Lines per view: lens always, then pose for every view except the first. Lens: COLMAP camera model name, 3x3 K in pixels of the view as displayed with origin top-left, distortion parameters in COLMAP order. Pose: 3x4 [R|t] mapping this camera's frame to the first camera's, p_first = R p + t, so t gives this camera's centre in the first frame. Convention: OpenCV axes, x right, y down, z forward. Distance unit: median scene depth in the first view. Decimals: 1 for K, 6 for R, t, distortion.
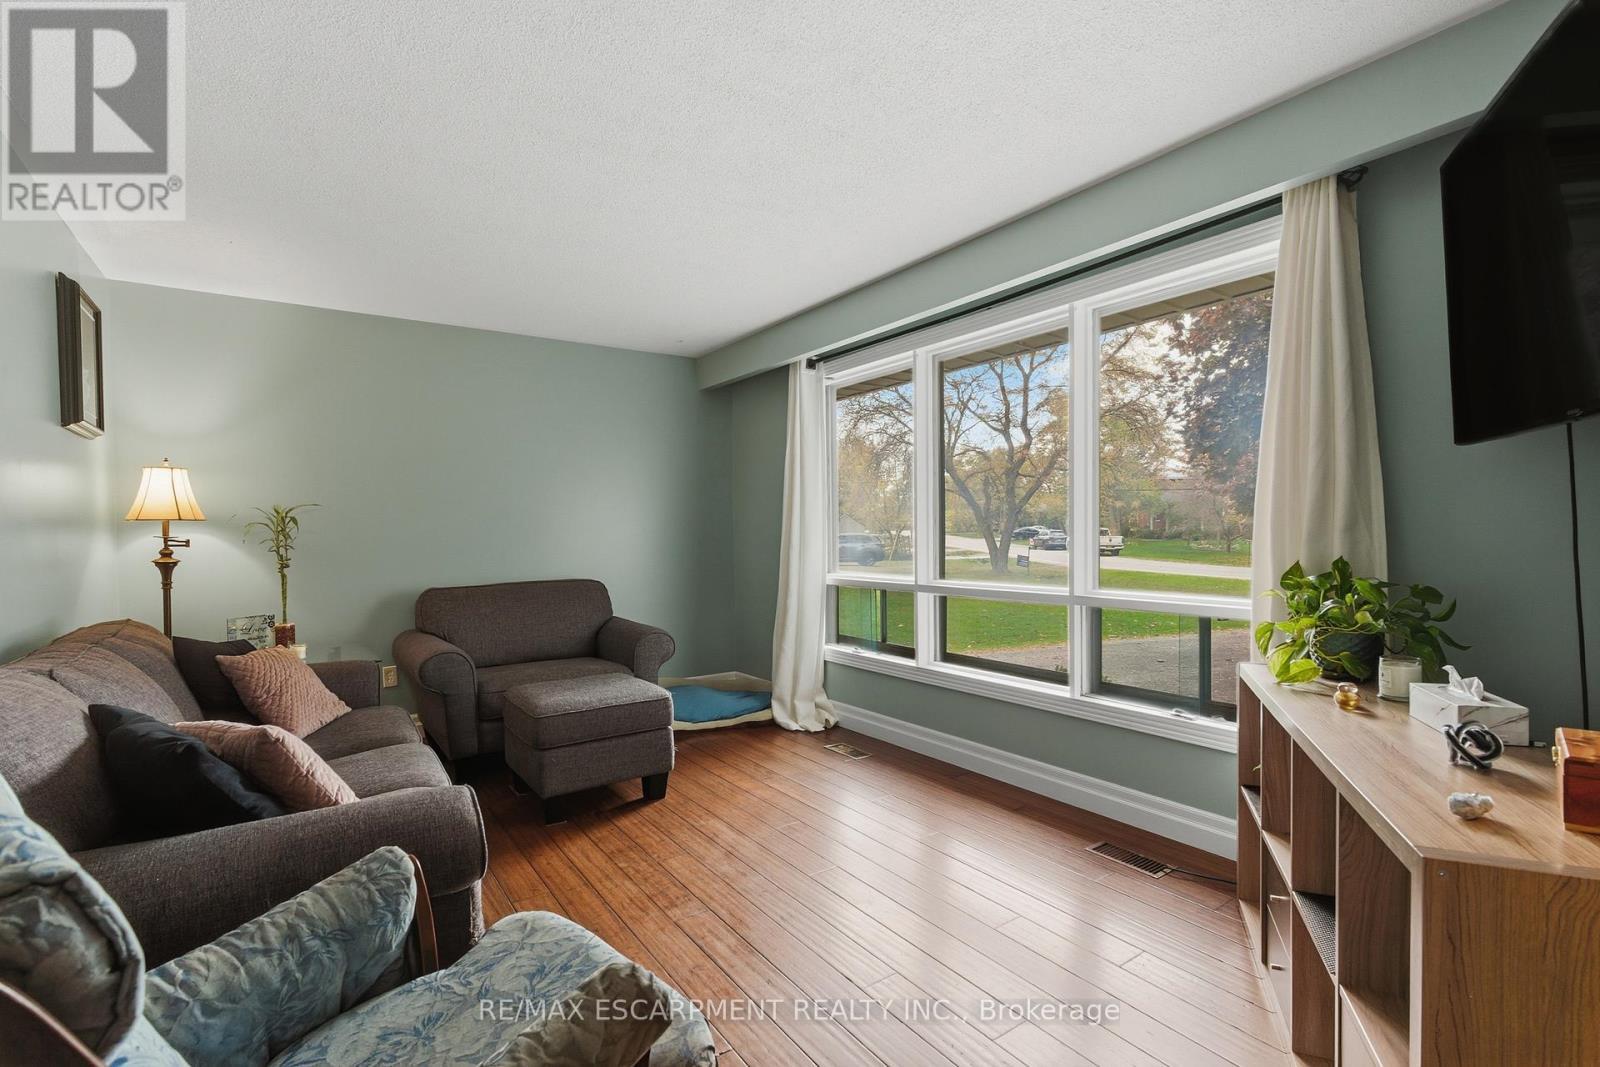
lens RADIAL K [[732.9, 0, 808.8], [0, 732.9, 536.5], [0, 0, 1]] dist [-0.000736, 0.001026]
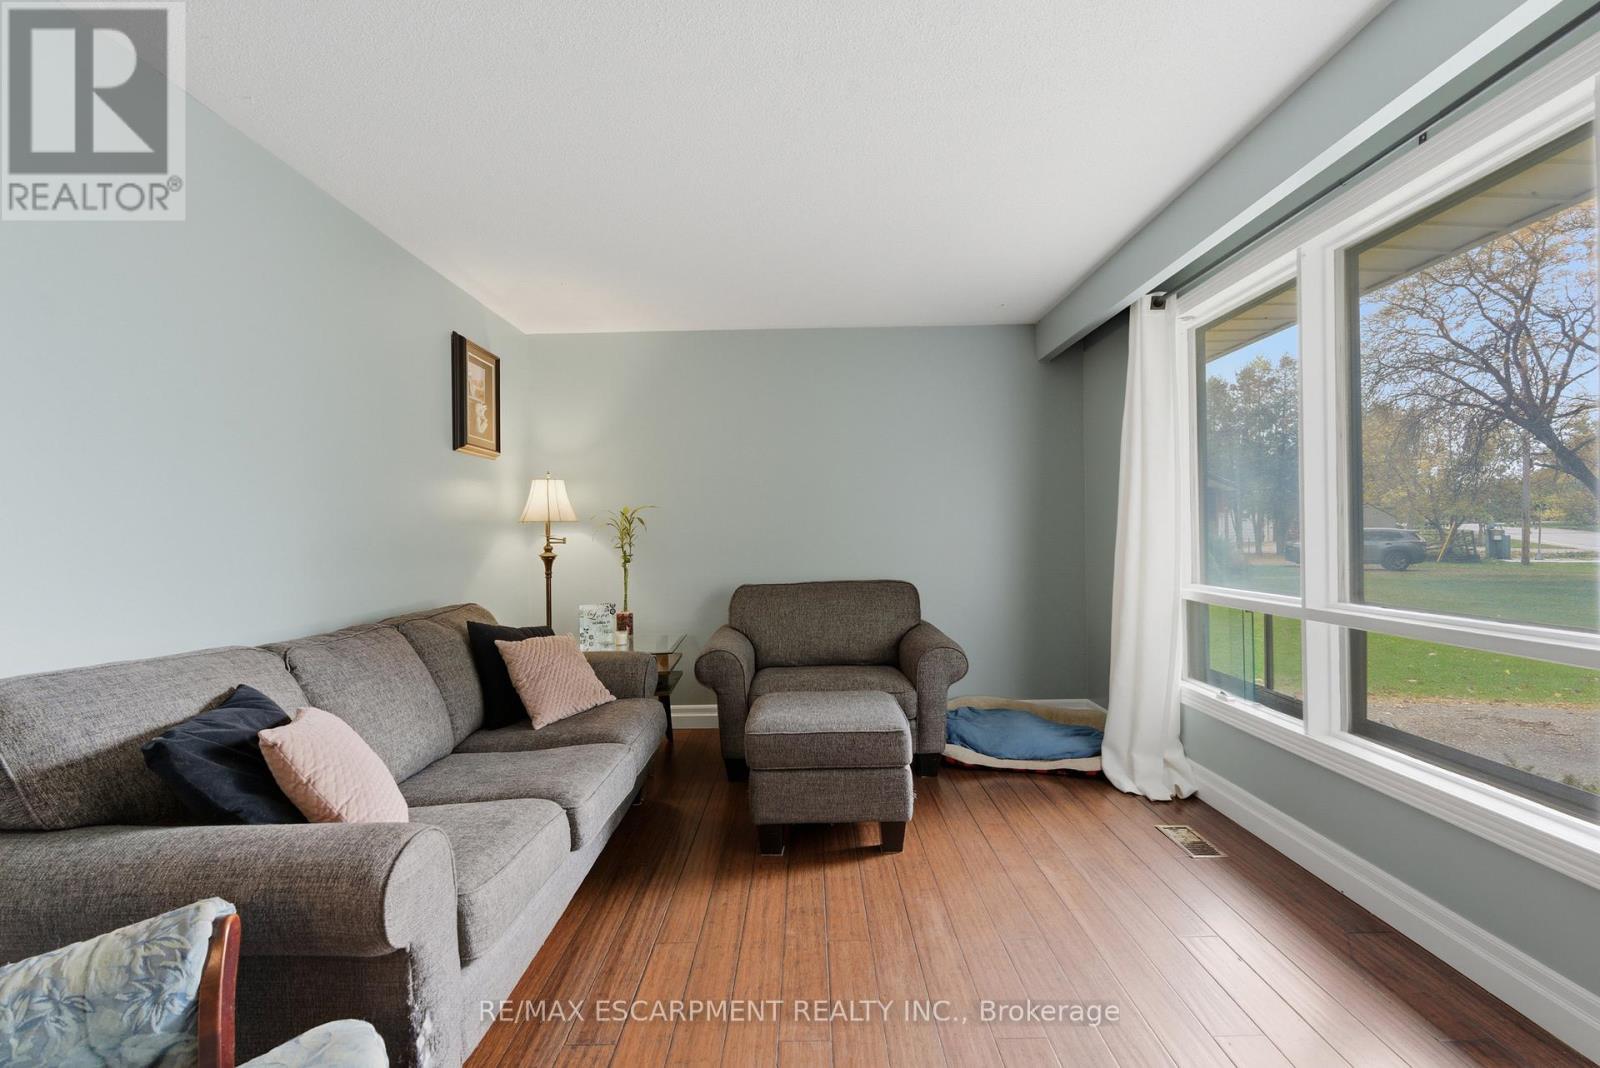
lens RADIAL K [[732.9, 0, 798.2], [0, 732.9, 532.9], [0, 0, 1]] dist [-0.000736, 0.001026]
pose [[0.819001, -0.002422, -0.573787, 0.142407], [0.002835, 0.999996, -0.000174, -0.002335], [0.573785, -0.001484, 0.819005, 0.200586]]
